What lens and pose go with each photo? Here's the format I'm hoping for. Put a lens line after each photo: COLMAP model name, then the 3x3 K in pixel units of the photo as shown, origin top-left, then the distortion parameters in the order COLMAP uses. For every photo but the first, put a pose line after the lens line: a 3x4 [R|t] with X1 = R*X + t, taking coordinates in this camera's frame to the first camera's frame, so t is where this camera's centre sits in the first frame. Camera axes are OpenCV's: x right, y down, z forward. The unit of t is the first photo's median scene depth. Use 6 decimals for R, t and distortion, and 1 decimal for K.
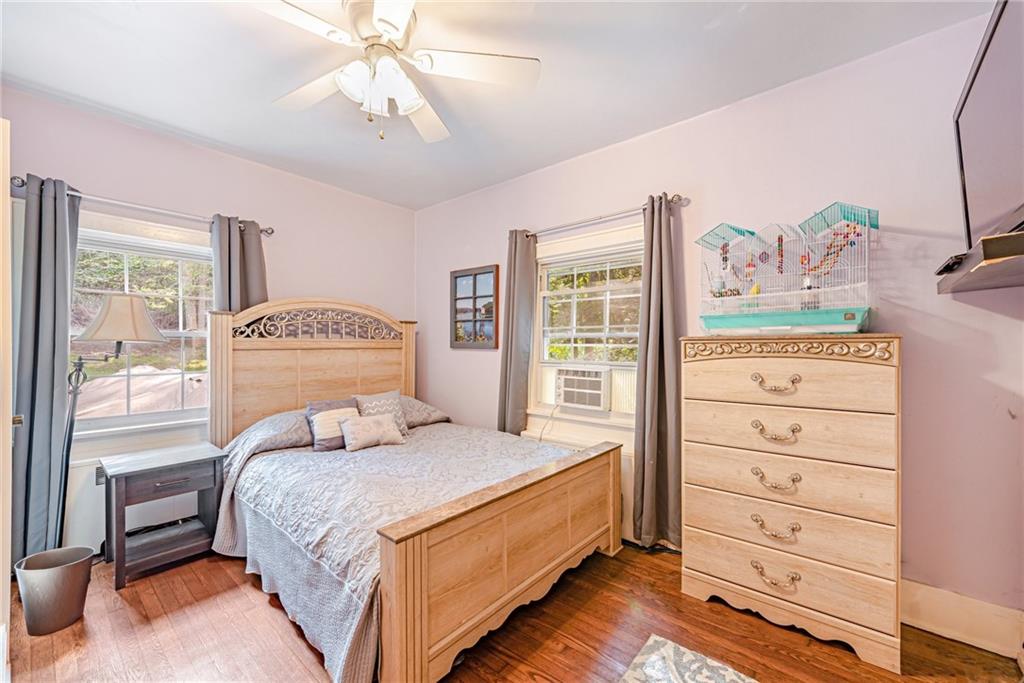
lens RADIAL K [[410.0, 0, 512.0], [0, 410.0, 346.5], [0, 0, 1]] dist [0.014156, -0.000016]
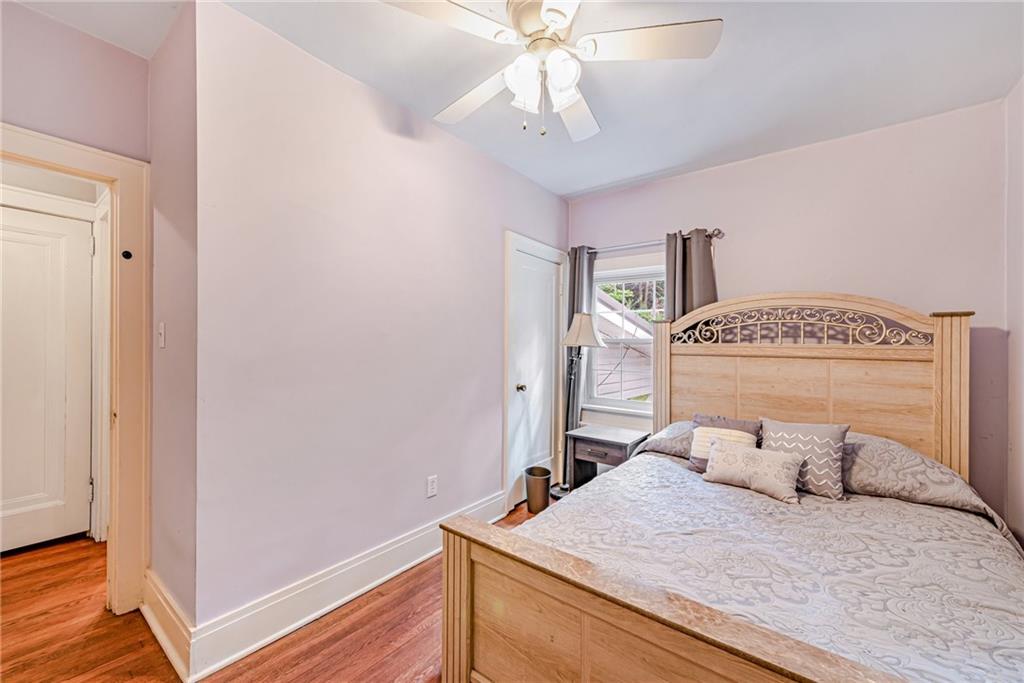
lens RADIAL K [[410.0, 0, 512.0], [0, 410.0, 346.5], [0, 0, 1]] dist [0.014156, -0.000016]
pose [[0.043748, 0.001179, -0.999042, 0.359698], [-0.021893, 0.999760, 0.000222, -0.003688], [0.998803, 0.021862, 0.043764, 0.497262]]
